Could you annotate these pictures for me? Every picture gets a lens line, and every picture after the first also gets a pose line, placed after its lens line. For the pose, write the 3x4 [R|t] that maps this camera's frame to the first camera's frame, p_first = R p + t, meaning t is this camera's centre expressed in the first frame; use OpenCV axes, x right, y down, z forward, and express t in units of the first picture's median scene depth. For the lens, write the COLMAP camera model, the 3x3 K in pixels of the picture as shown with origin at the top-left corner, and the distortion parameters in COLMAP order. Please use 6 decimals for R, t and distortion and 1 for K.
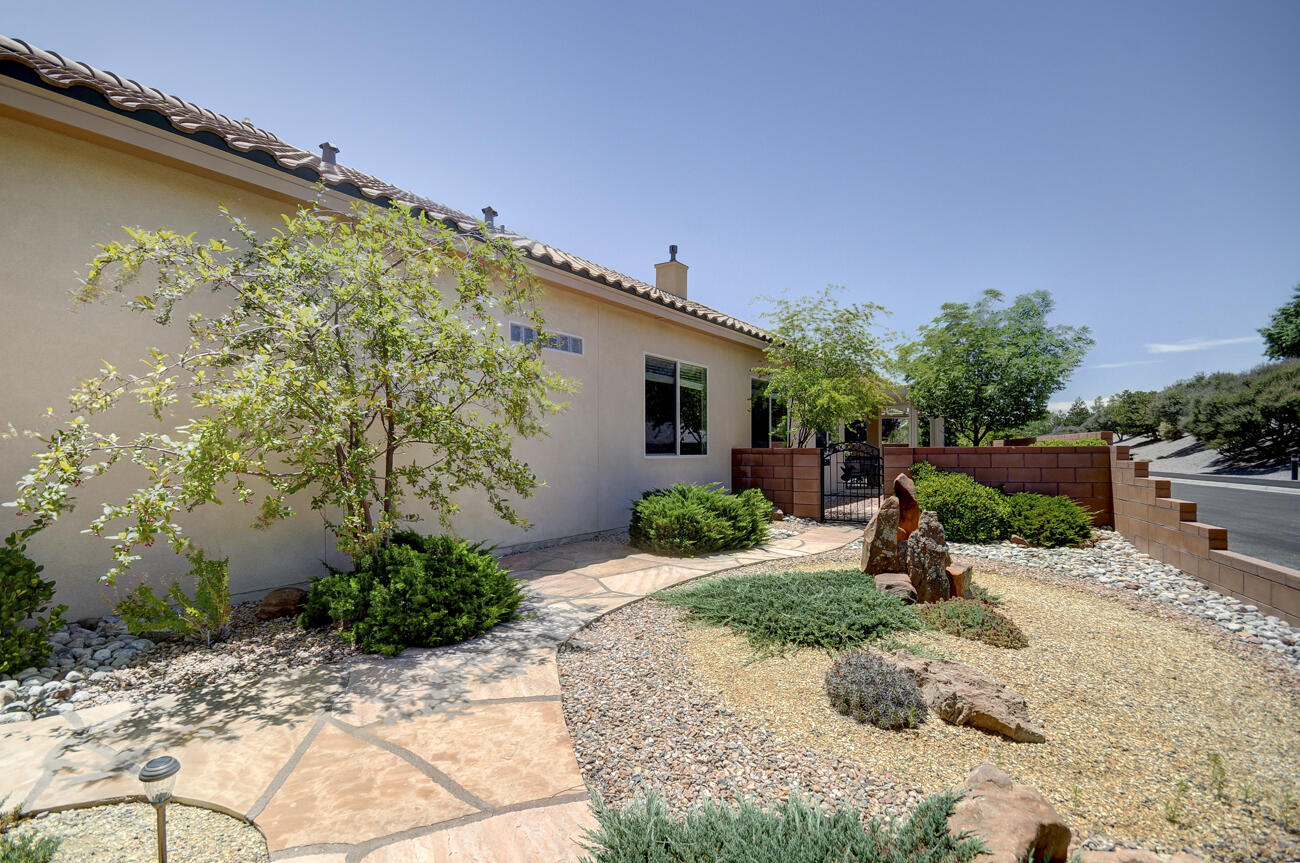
lens RADIAL K [[601.1, 0, 659.0], [0, 601.1, 437.1], [0, 0, 1]] dist [-0.000808, -0.000544]
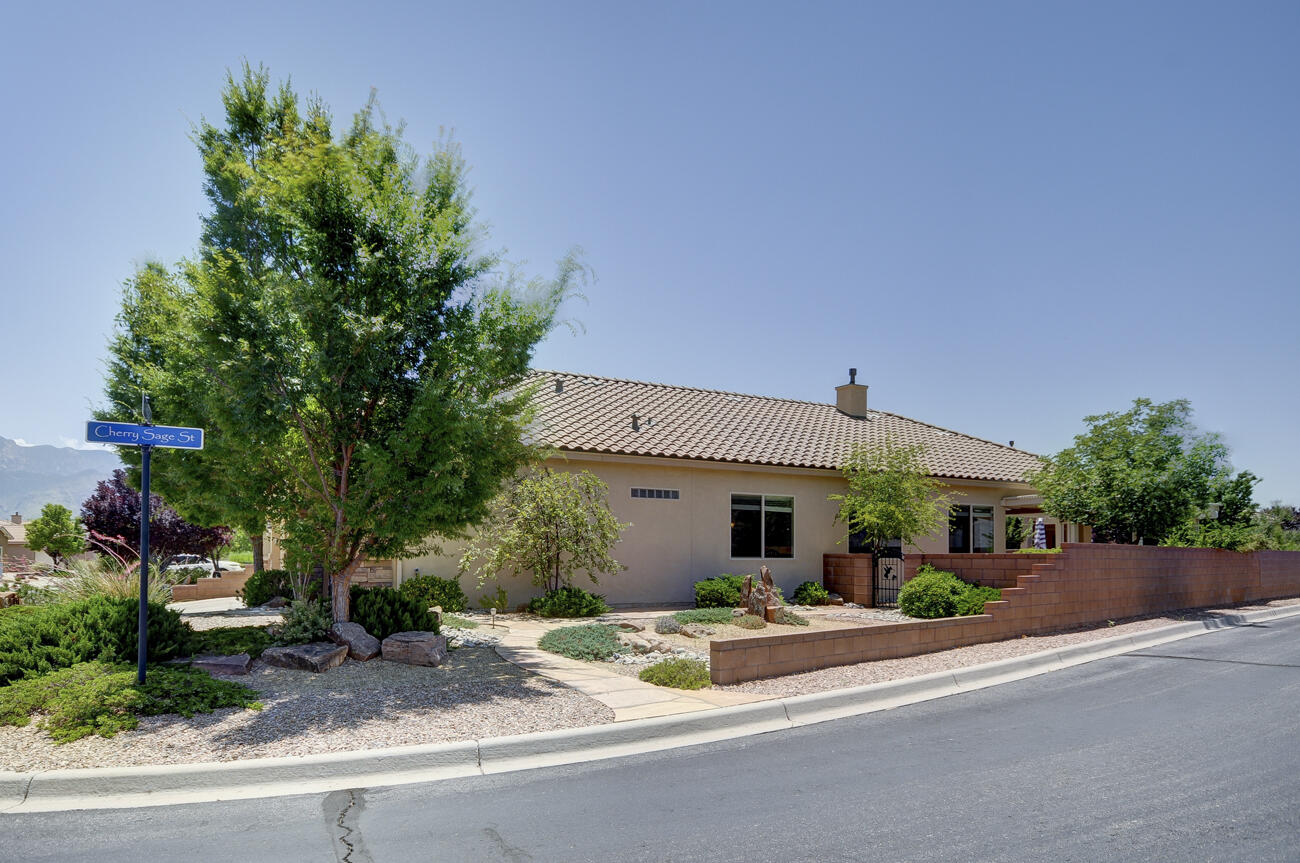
lens RADIAL K [[711.2, 0, 688.4], [0, 711.2, 535.2], [0, 0, 1]] dist [0.002910, 0.000452]
pose [[0.924897, -0.003579, -0.380200, 0.668282], [0.001755, 0.999985, -0.005145, -0.022156], [0.380213, 0.004091, 0.924890, -0.881636]]
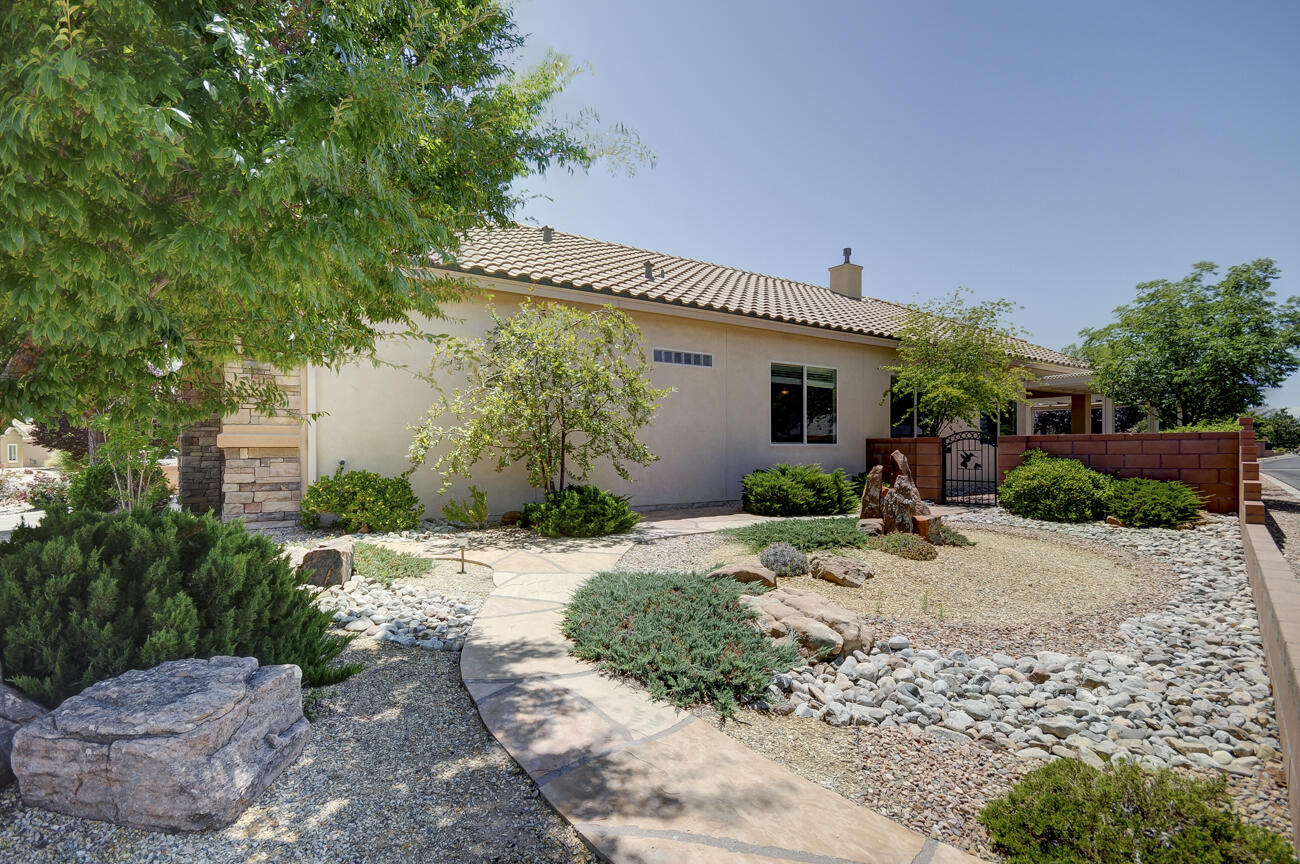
lens RADIAL K [[601.1, 0, 659.0], [0, 601.1, 437.6], [0, 0, 1]] dist [-0.000808, -0.000544]
pose [[0.937339, -0.007530, -0.348338, 0.221042], [0.009834, 0.999940, 0.004846, 0.011253], [0.348280, -0.007968, 0.937357, -0.285880]]
